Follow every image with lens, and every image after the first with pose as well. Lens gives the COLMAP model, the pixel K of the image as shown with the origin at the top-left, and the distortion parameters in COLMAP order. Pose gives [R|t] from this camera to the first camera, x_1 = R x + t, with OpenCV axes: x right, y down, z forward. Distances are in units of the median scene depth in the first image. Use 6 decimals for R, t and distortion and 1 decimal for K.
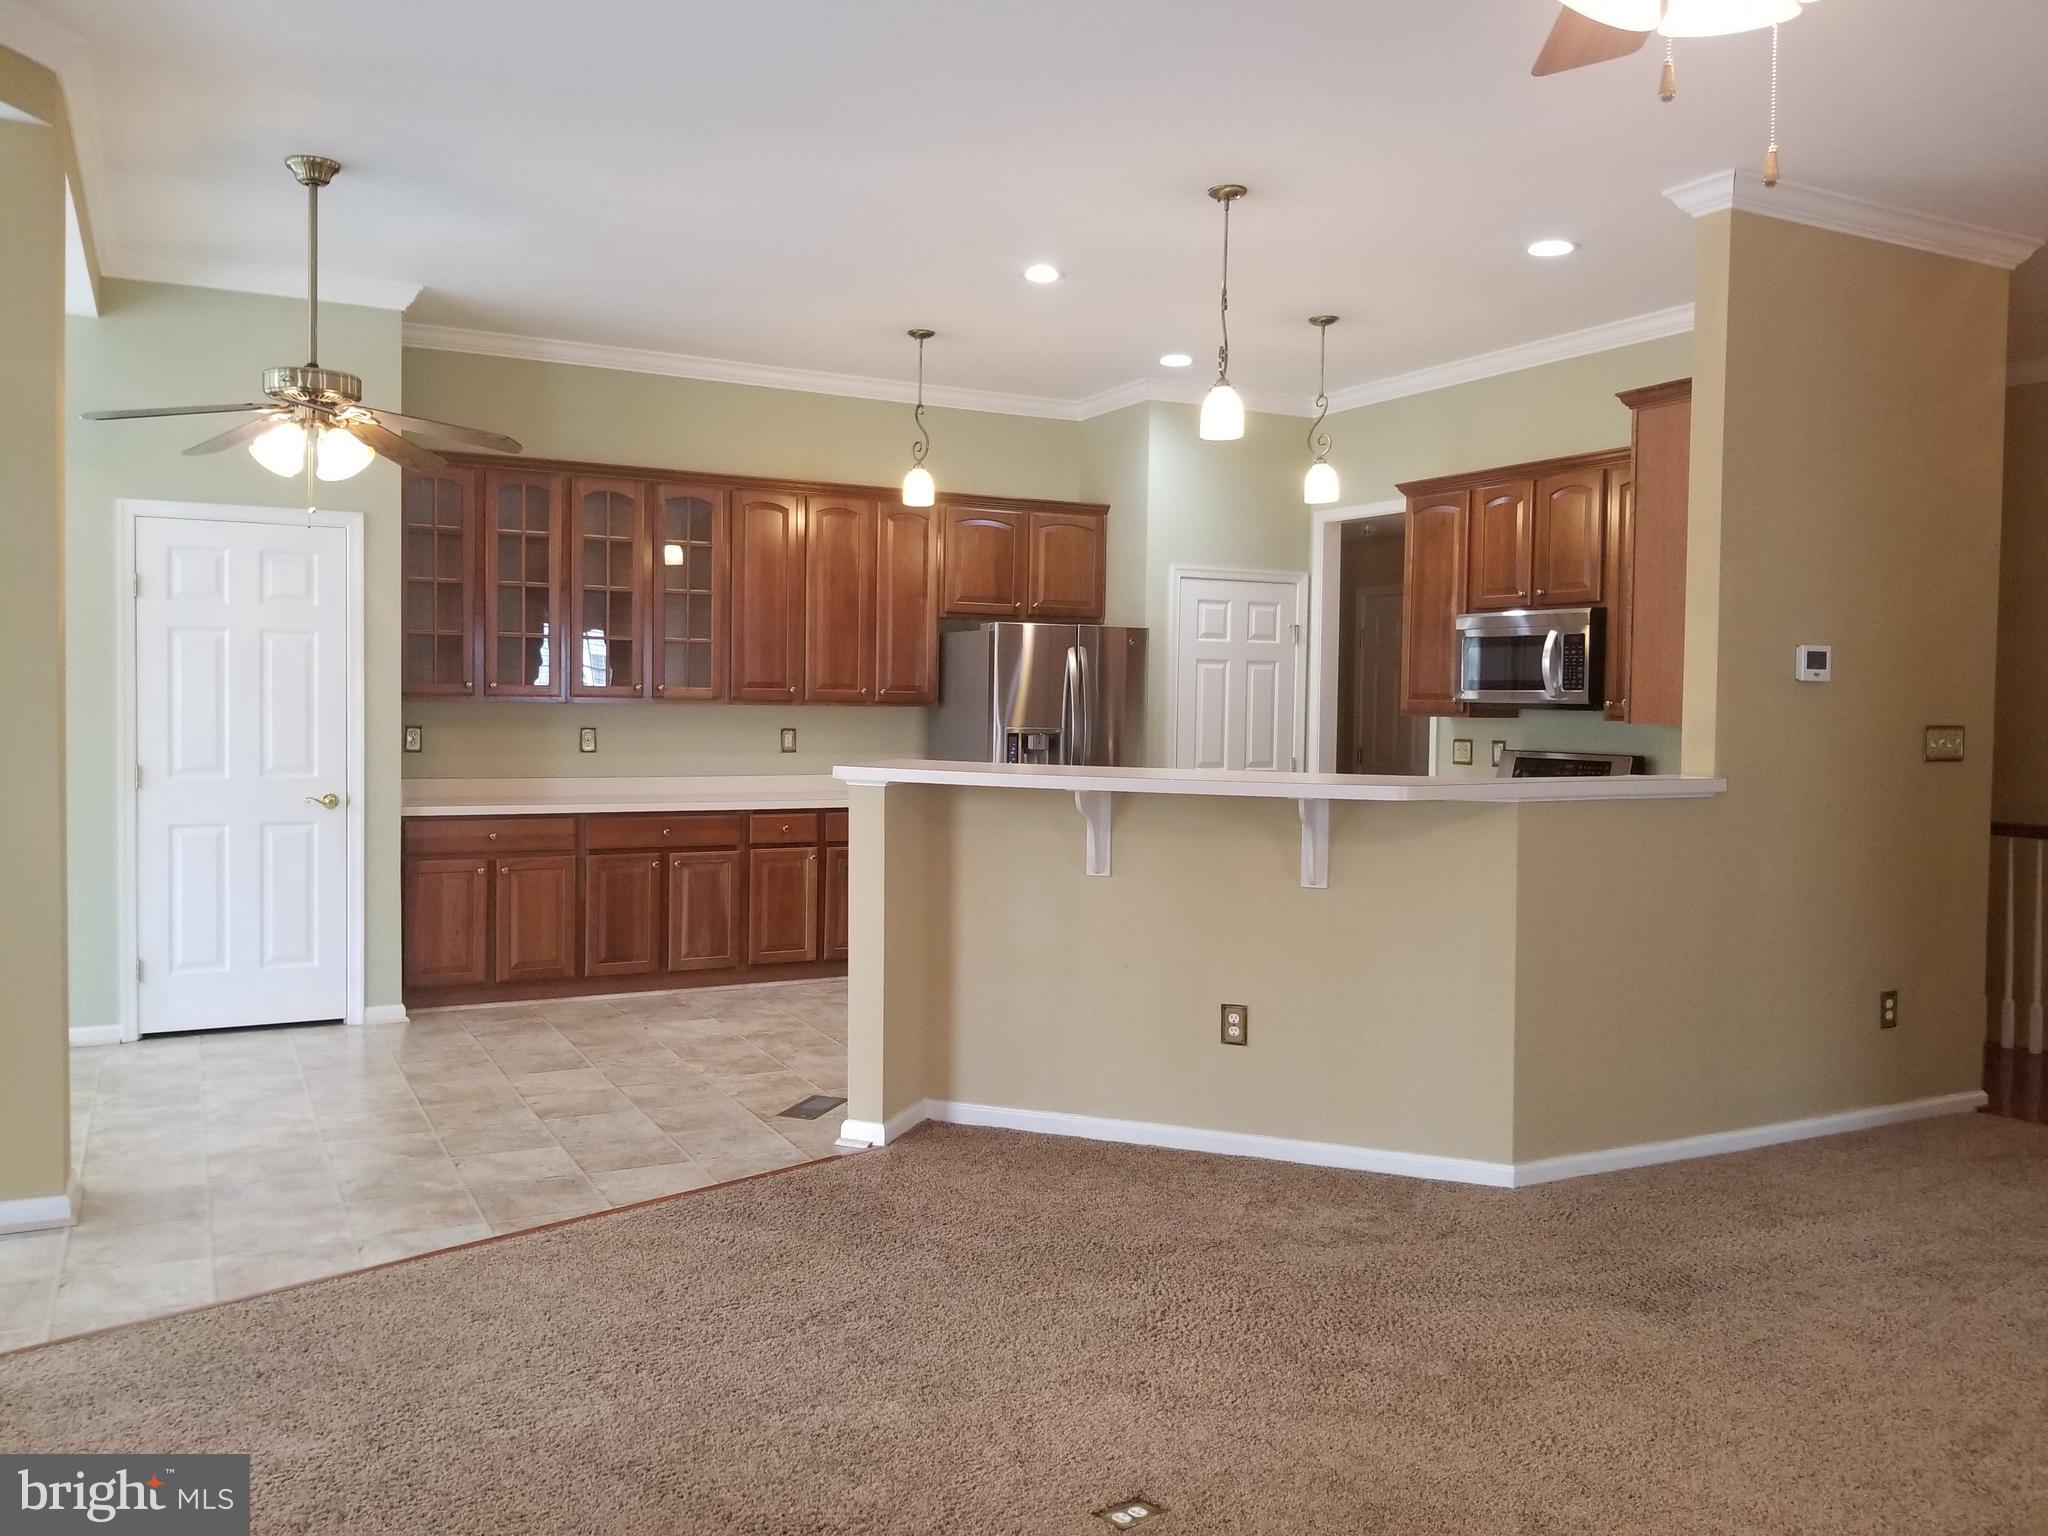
lens RADIAL K [[1583.1, 0, 1008.5], [0, 1583.1, 734.2], [0, 0, 1]] dist [0.095354, -0.163654]
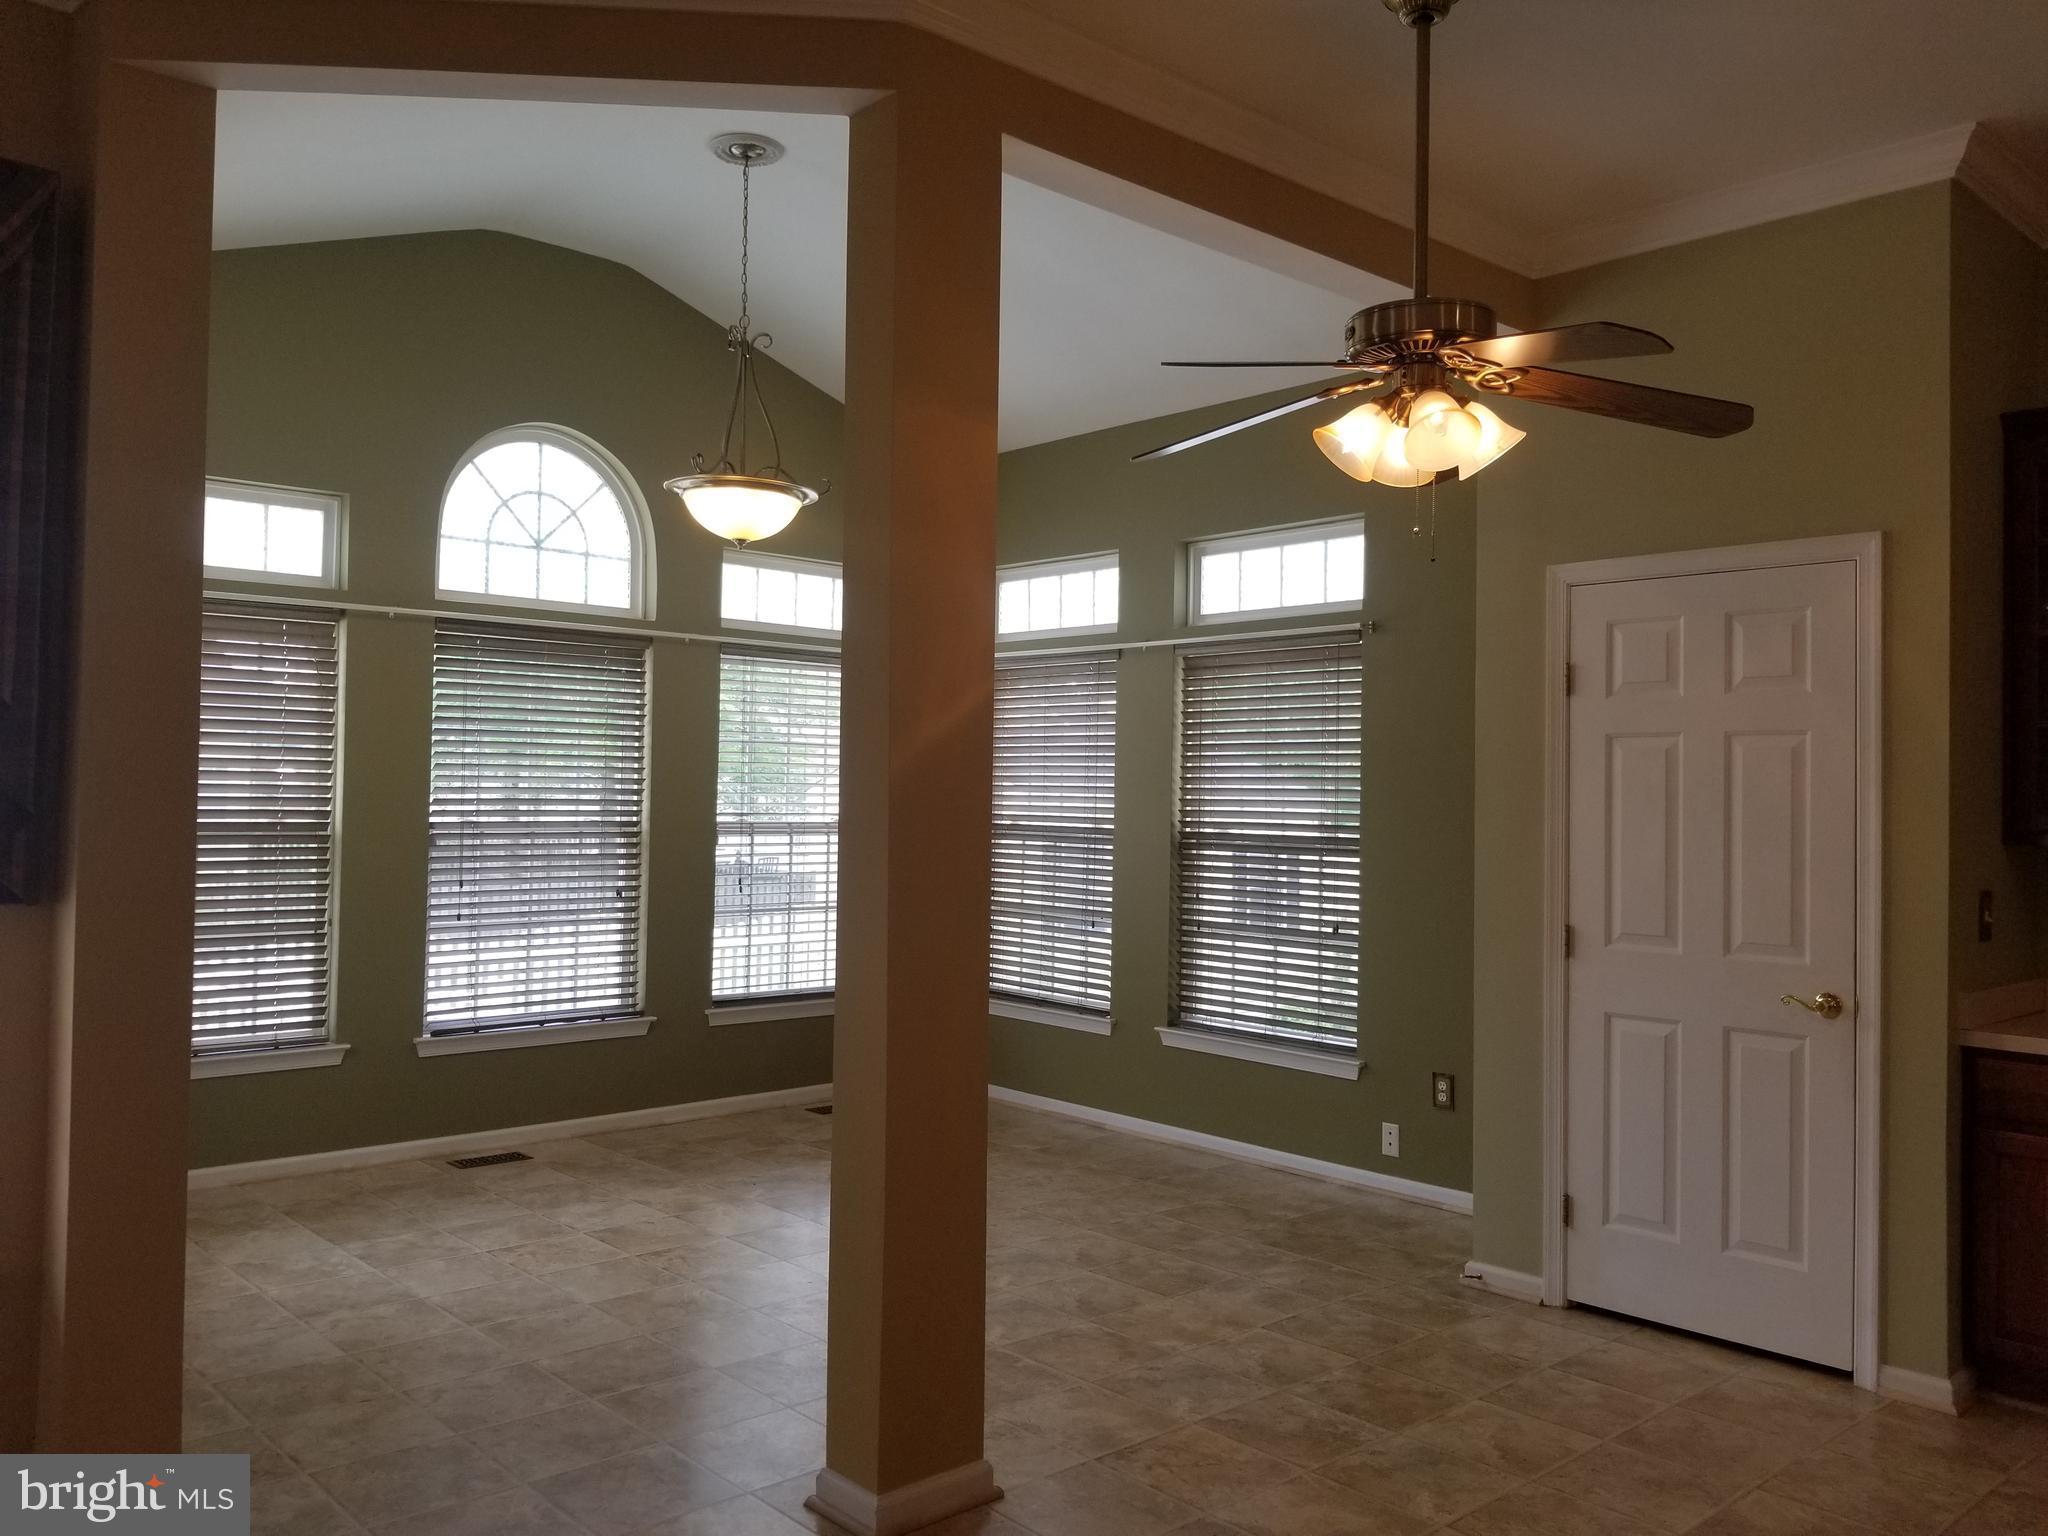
lens RADIAL K [[1591.6, 0, 1012.8], [0, 1591.6, 730.3], [0, 0, 1]] dist [0.069465, -0.106190]
pose [[0.247941, -0.051833, -0.967388, 0.102319], [-0.041879, 0.997061, -0.064156, -0.010889], [0.967870, 0.056420, 0.245041, 0.533705]]
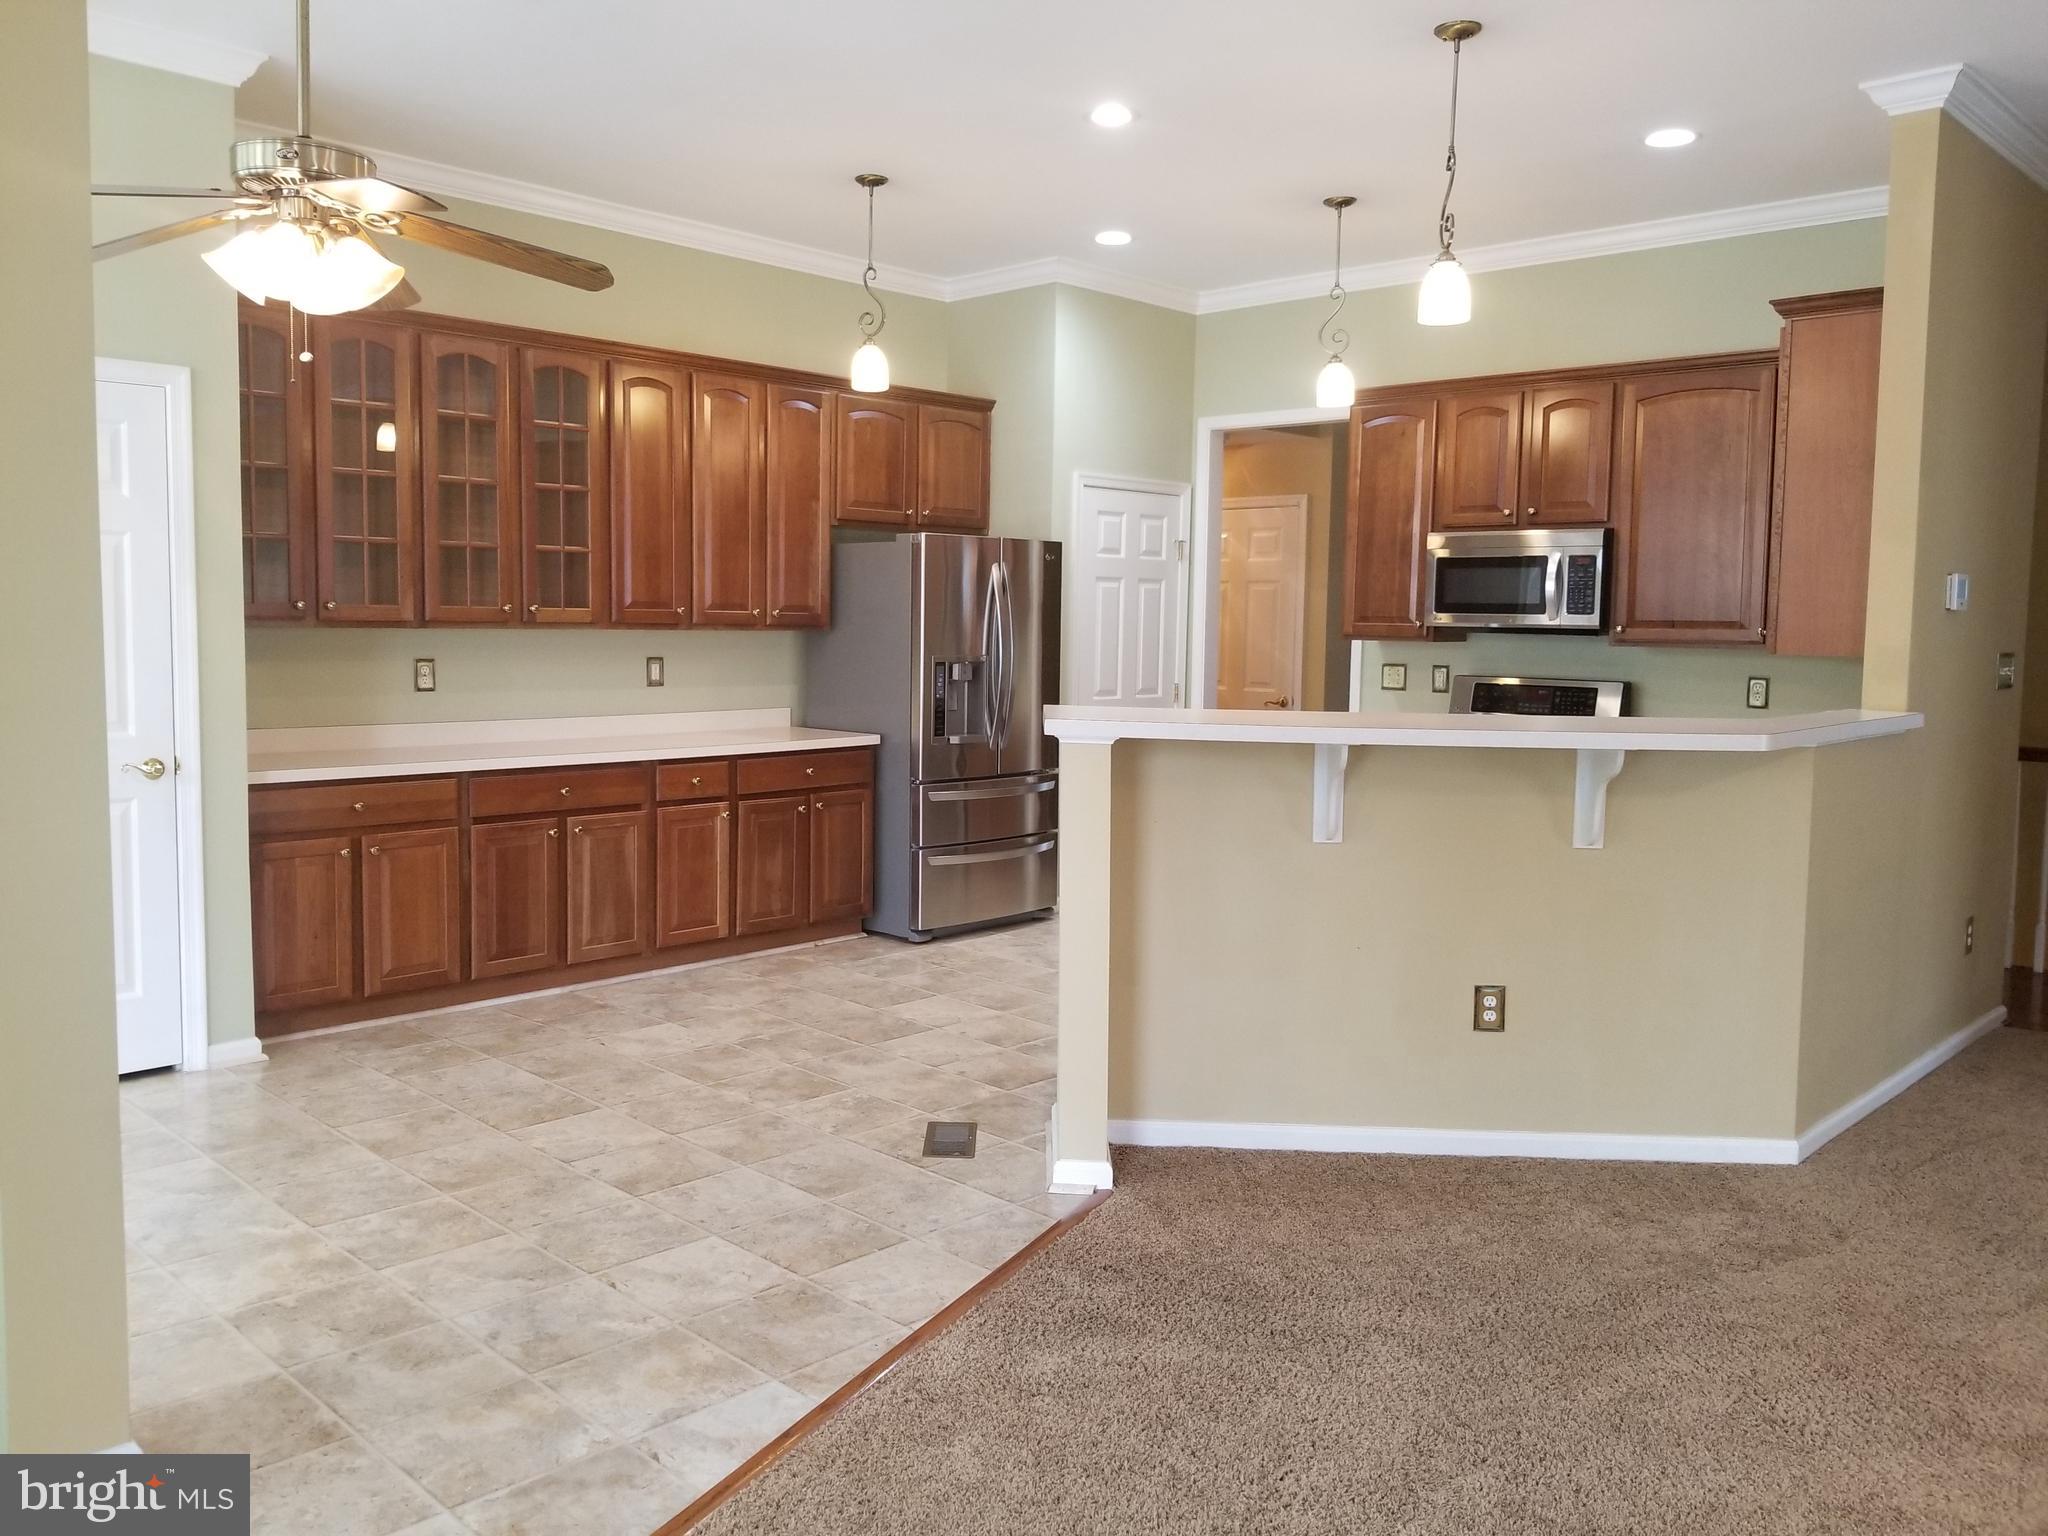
lens RADIAL K [[1583.1, 0, 1008.5], [0, 1583.1, 734.2], [0, 0, 1]] dist [0.095354, -0.163654]
pose [[0.950628, -0.022763, 0.309497, -0.277710], [0.004812, 0.998267, 0.058642, -0.014142], [-0.310296, -0.054258, 0.949090, 0.194874]]
